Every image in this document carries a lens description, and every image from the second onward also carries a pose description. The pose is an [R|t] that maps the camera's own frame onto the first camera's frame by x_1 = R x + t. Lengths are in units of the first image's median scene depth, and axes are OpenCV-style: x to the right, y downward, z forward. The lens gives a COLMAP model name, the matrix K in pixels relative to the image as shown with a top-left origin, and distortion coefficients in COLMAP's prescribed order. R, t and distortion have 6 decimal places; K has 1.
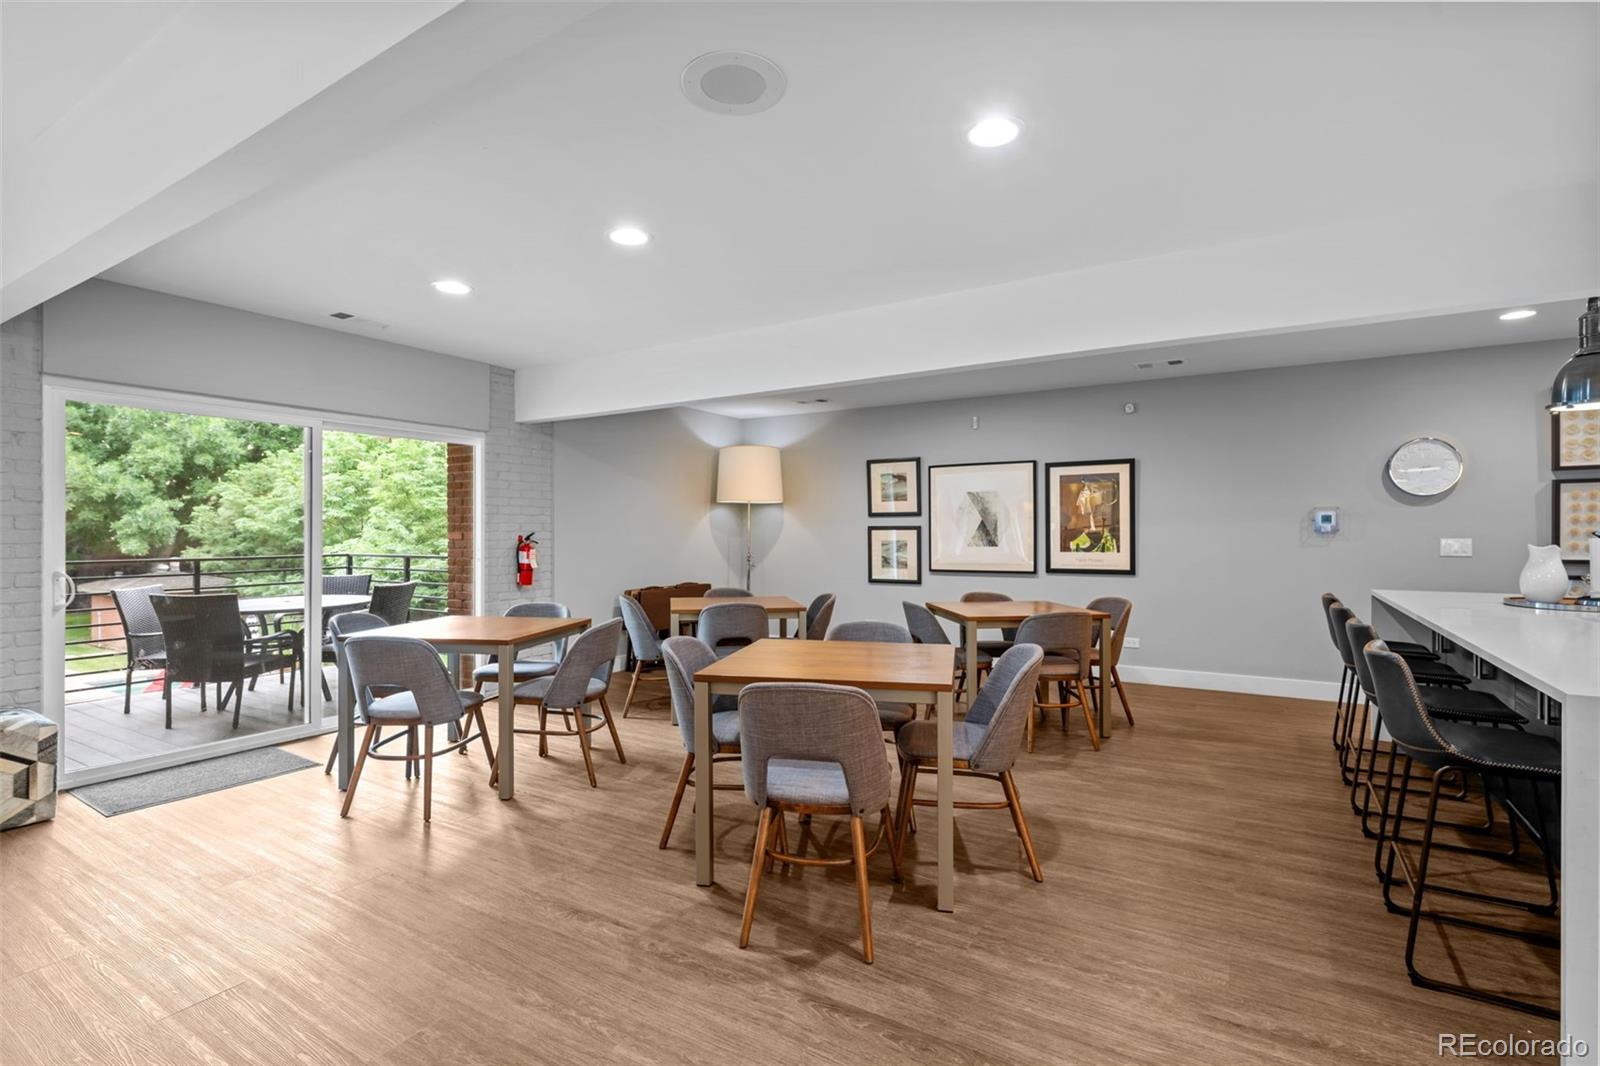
lens RADIAL K [[734.6, 0, 800.2], [0, 734.6, 531.0], [0, 0, 1]] dist [-0.005405, 0.000789]
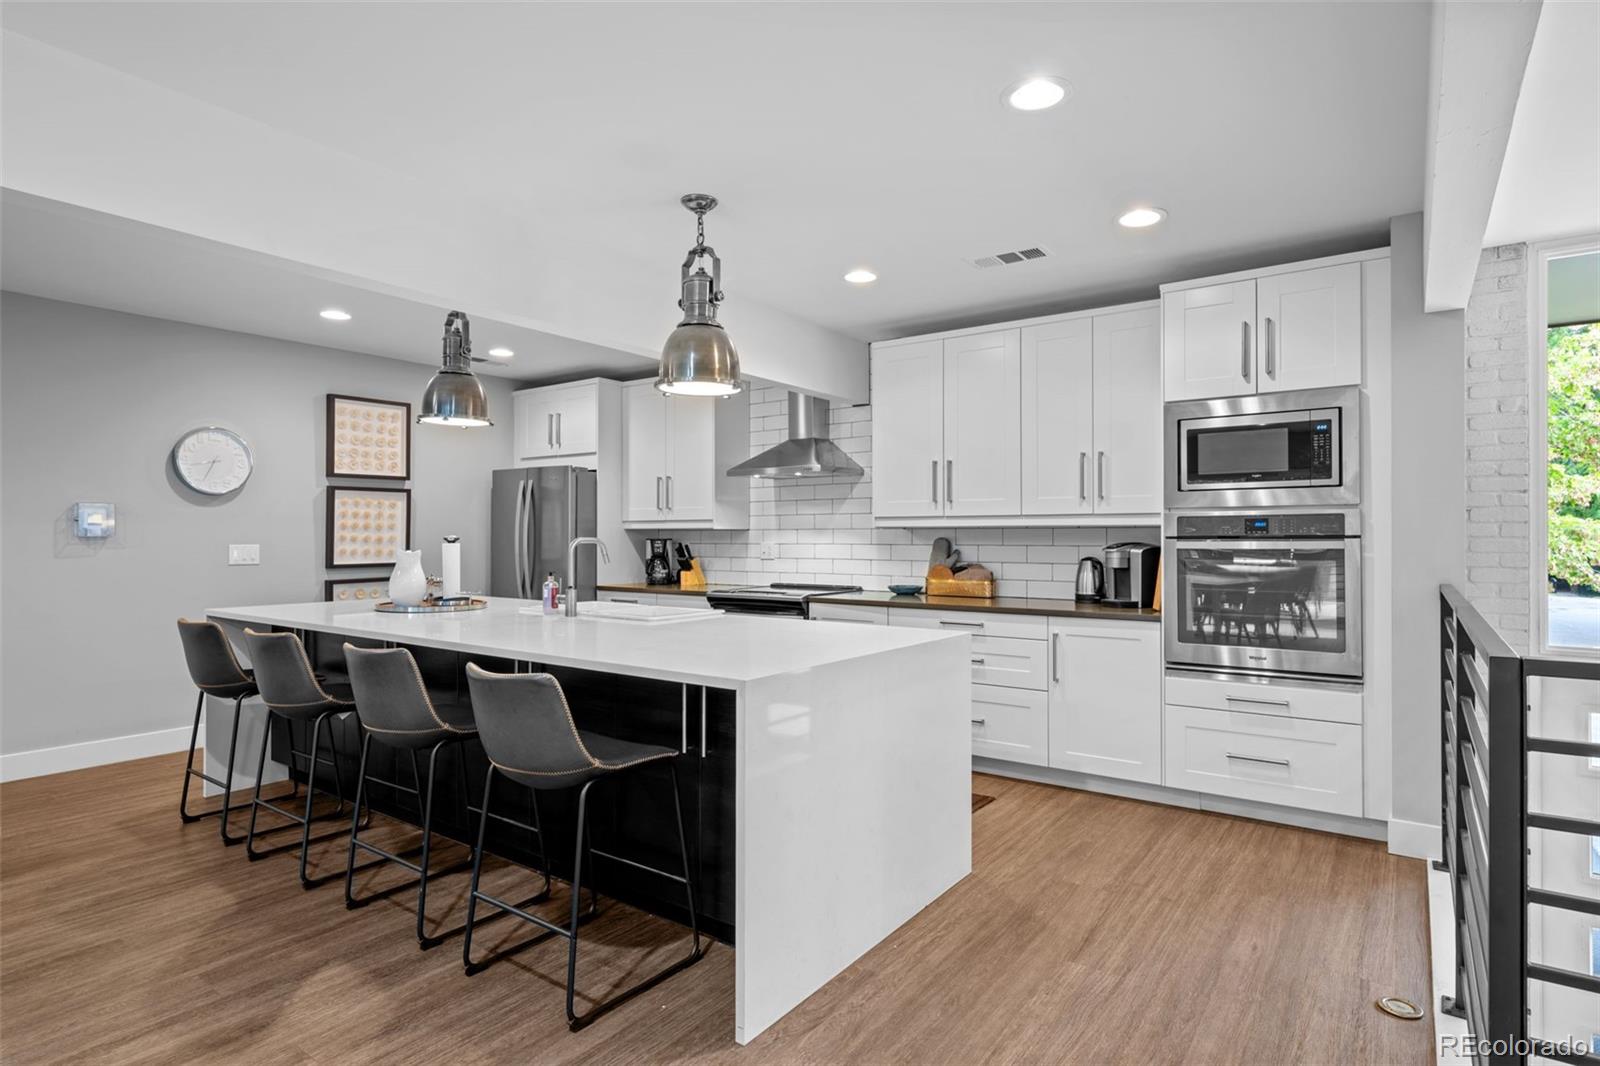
lens RADIAL K [[839.1, 0, 799.2], [0, 839.1, 531.8], [0, 0, 1]] dist [-0.000475, -0.001004]
pose [[0.079148, 0.006695, 0.996840, -0.112650], [-0.001694, 0.999977, -0.006582, -0.000201], [-0.996861, -0.001168, 0.079157, 0.377988]]
